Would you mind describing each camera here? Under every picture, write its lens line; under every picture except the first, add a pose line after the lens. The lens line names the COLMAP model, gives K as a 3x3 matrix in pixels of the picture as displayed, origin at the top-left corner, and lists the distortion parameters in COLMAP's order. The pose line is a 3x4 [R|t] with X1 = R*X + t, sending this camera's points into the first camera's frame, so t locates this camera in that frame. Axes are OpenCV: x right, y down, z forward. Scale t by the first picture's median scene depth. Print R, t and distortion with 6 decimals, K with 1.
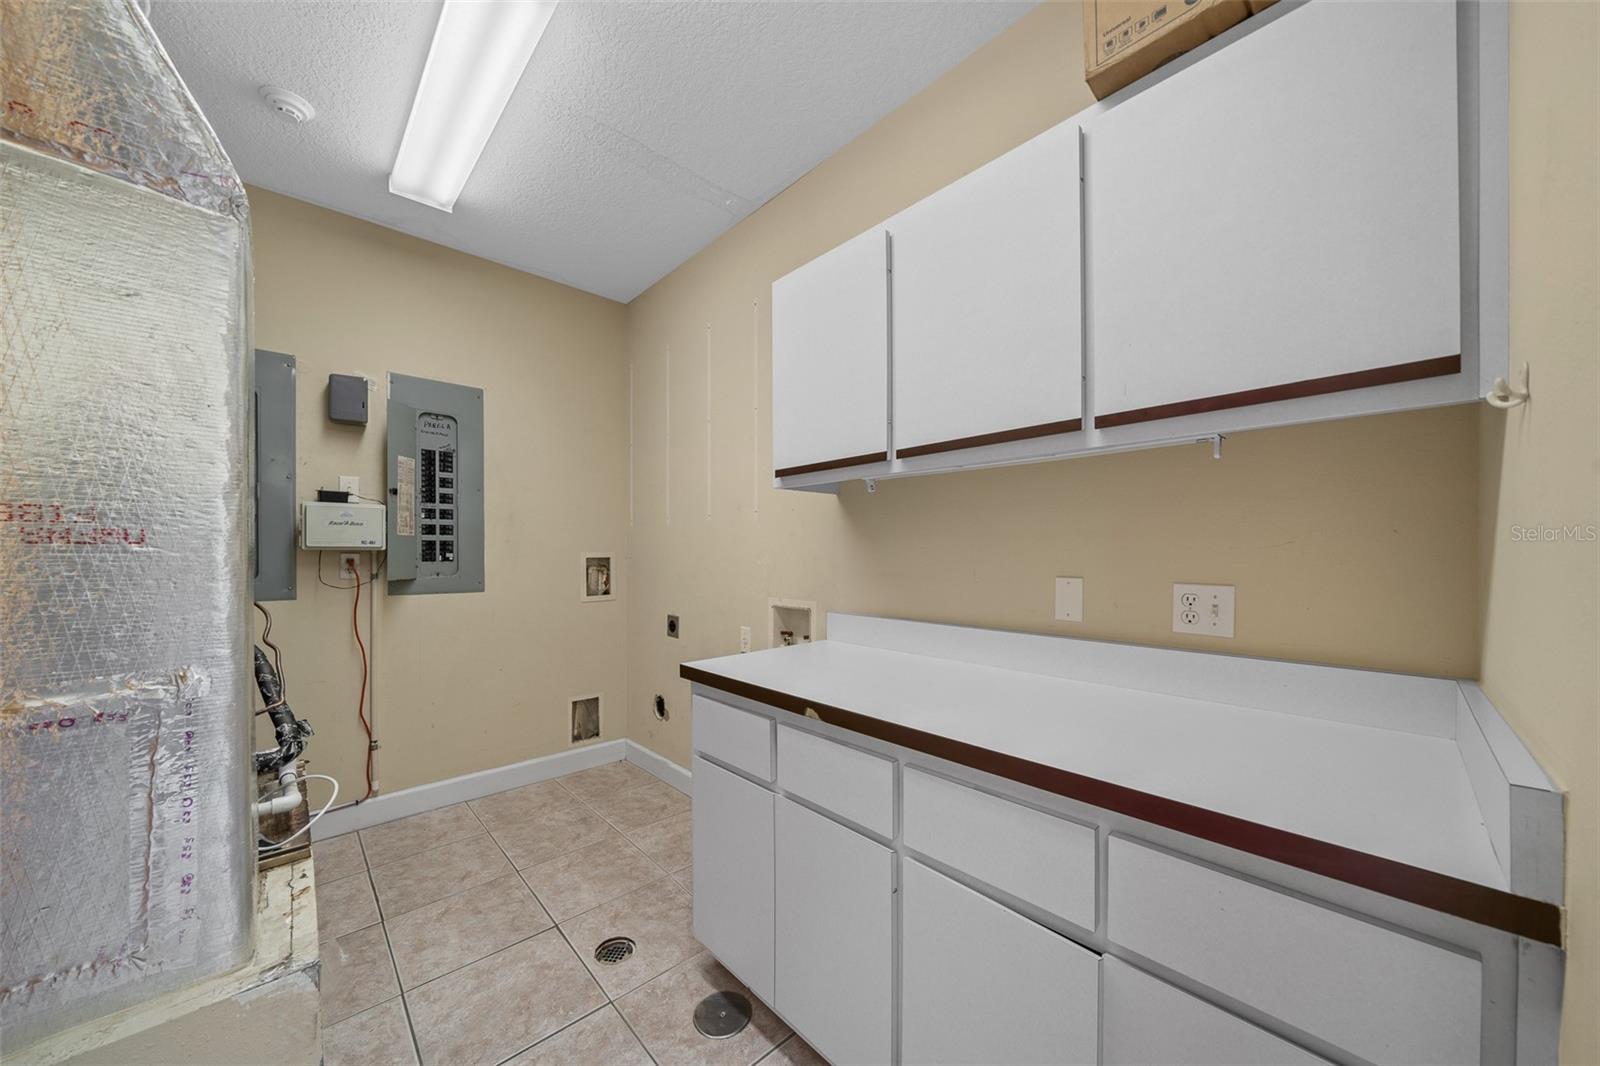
lens RADIAL K [[550.7, 0, 788.5], [0, 550.7, 542.1], [0, 0, 1]] dist [-0.002999, -0.000340]
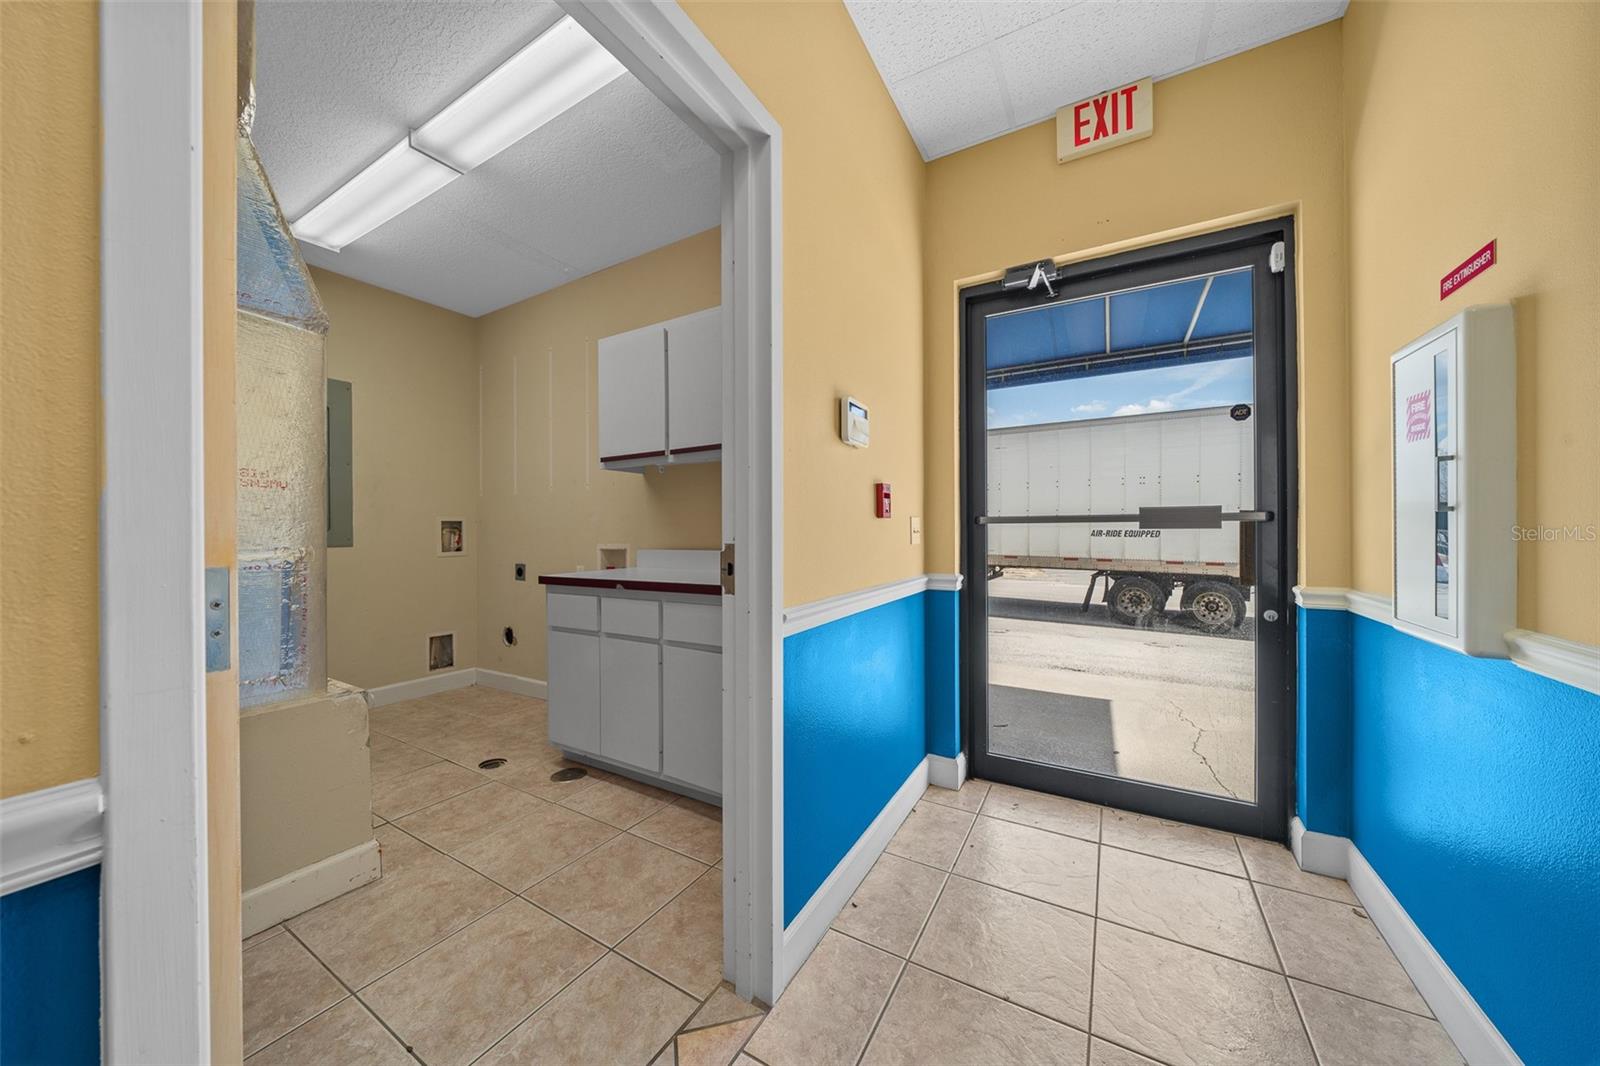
lens RADIAL K [[550.7, 0, 793.8], [0, 550.7, 522.3], [0, 0, 1]] dist [-0.002999, -0.000340]
pose [[0.955289, -0.004621, 0.295636, 0.034950], [0.004879, 0.999988, -0.000136, 0.053881], [-0.295632, 0.001572, 0.955301, -0.622226]]
